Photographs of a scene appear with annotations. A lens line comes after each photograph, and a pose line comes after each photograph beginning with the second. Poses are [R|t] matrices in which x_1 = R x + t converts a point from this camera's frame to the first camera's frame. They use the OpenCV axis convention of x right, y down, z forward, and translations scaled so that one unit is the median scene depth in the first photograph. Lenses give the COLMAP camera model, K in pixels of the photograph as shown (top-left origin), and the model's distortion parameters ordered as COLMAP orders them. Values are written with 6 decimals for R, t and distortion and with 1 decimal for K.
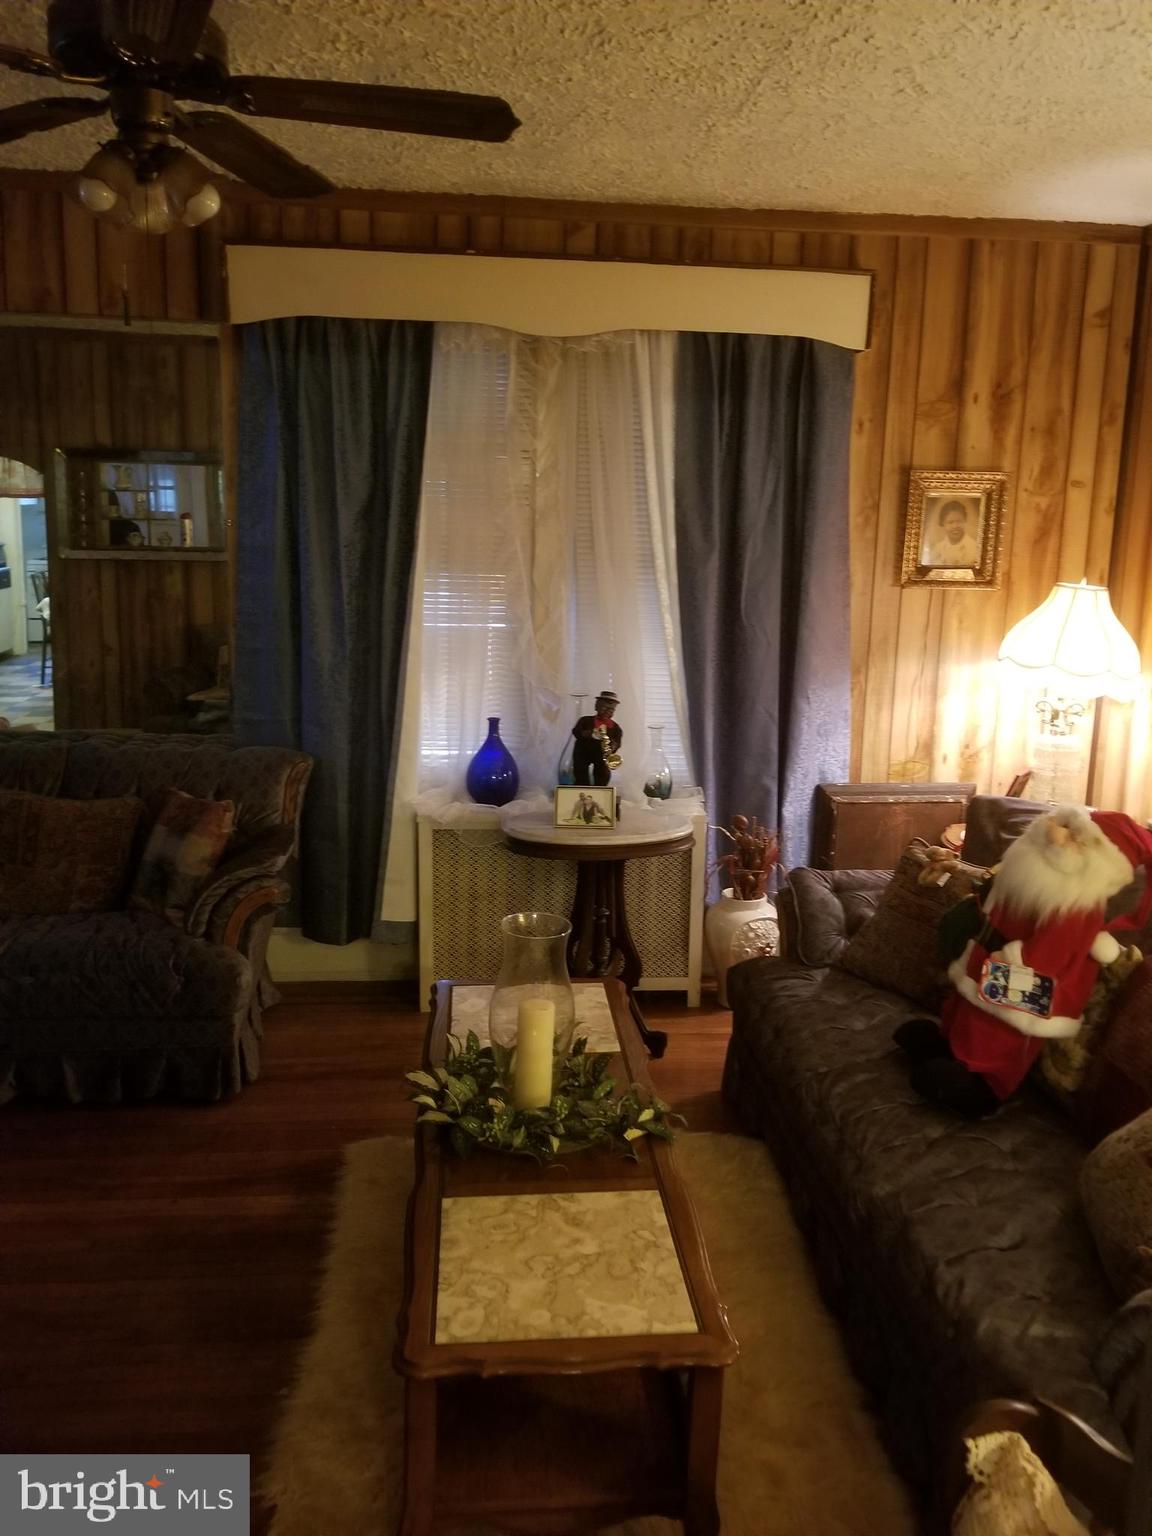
lens RADIAL K [[1173.8, 0, 605.3], [0, 1173.8, 756.6], [0, 0, 1]] dist [0.086896, -0.128481]
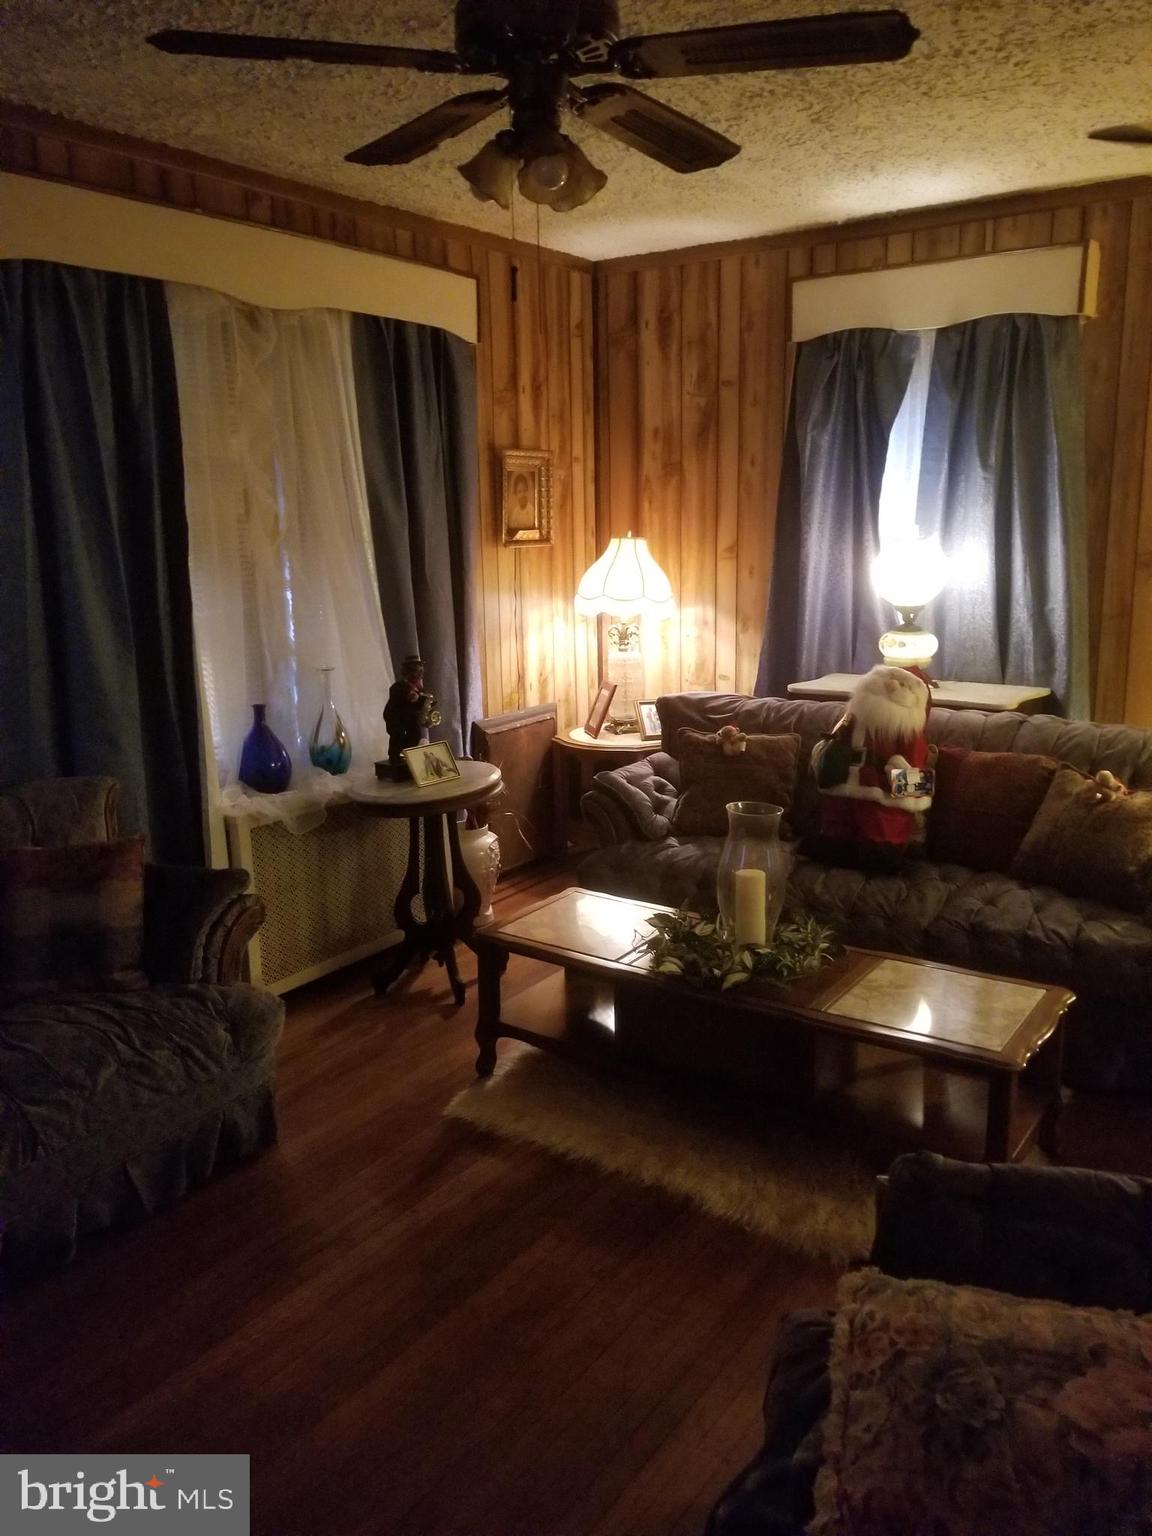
lens RADIAL K [[1198.4, 0, 576.0], [0, 1198.4, 768.0], [0, 0, 1]] dist [0.120181, -0.189331]
pose [[0.638861, -0.194893, 0.744227, -0.671080], [0.169149, 0.979292, 0.111248, -0.049050], [-0.750497, 0.054813, 0.658597, 0.159335]]
